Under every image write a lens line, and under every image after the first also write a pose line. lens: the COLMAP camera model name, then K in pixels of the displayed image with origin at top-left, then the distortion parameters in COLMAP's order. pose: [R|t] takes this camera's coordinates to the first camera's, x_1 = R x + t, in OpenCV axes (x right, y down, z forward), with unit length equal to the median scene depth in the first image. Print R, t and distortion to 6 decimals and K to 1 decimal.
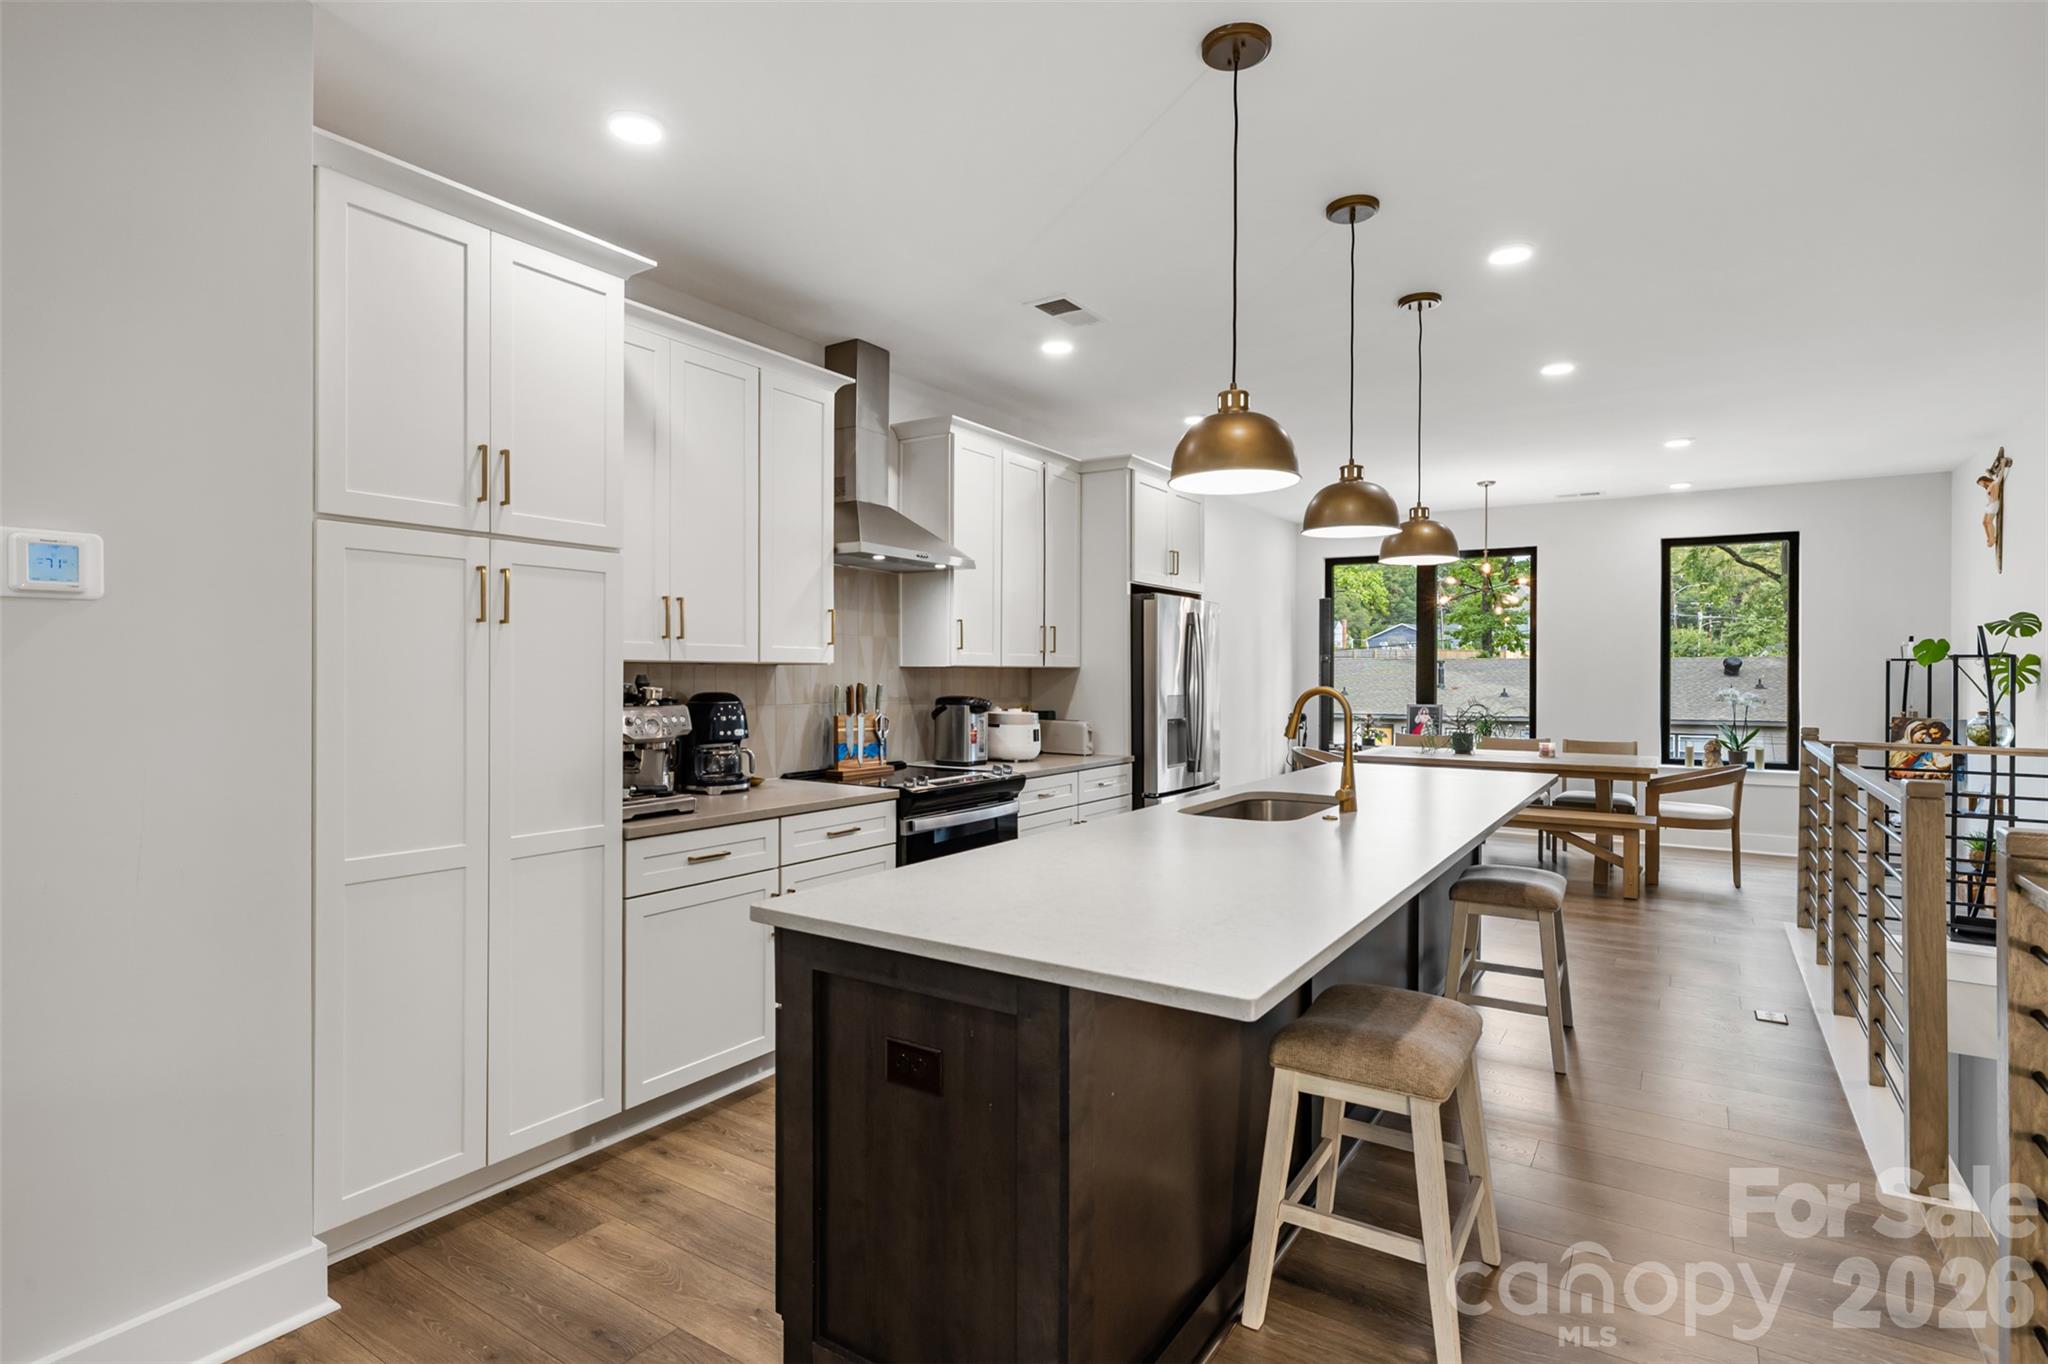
lens RADIAL K [[1015.4, 0, 1022.4], [0, 1015.4, 670.0], [0, 0, 1]] dist [-0.002730, -0.000208]
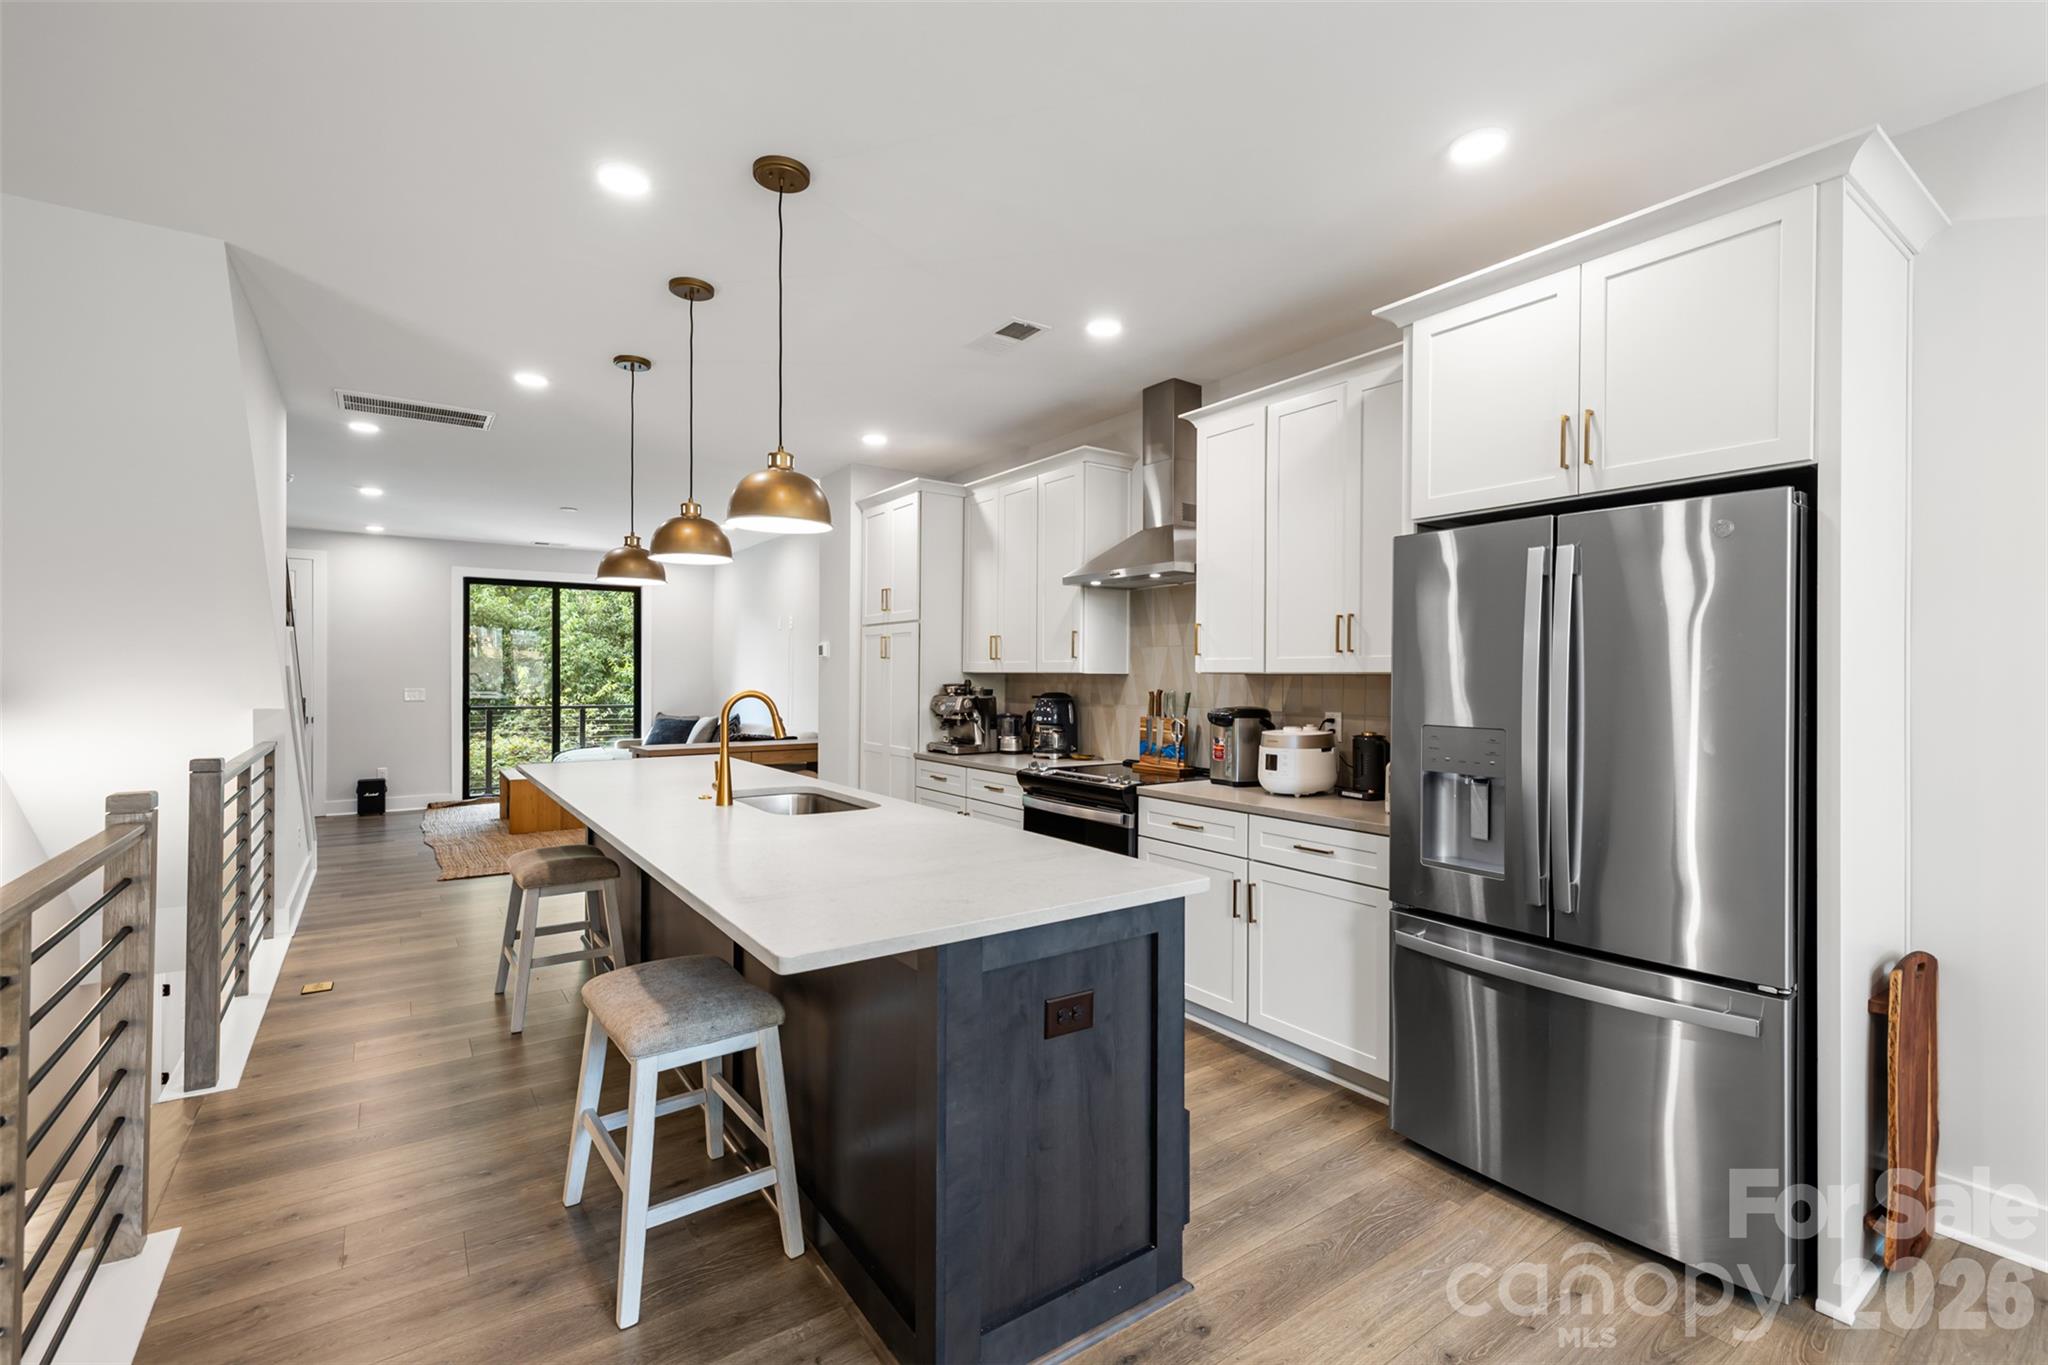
lens RADIAL K [[872.6, 0, 1011.2], [0, 872.6, 683.5], [0, 0, 1]] dist [0.001337, -0.000384]
pose [[-0.361136, -0.001599, -0.932512, 0.788480], [-0.007800, 0.999969, 0.001305, 0.005873], [0.932481, 0.007745, -0.361137, 1.184838]]
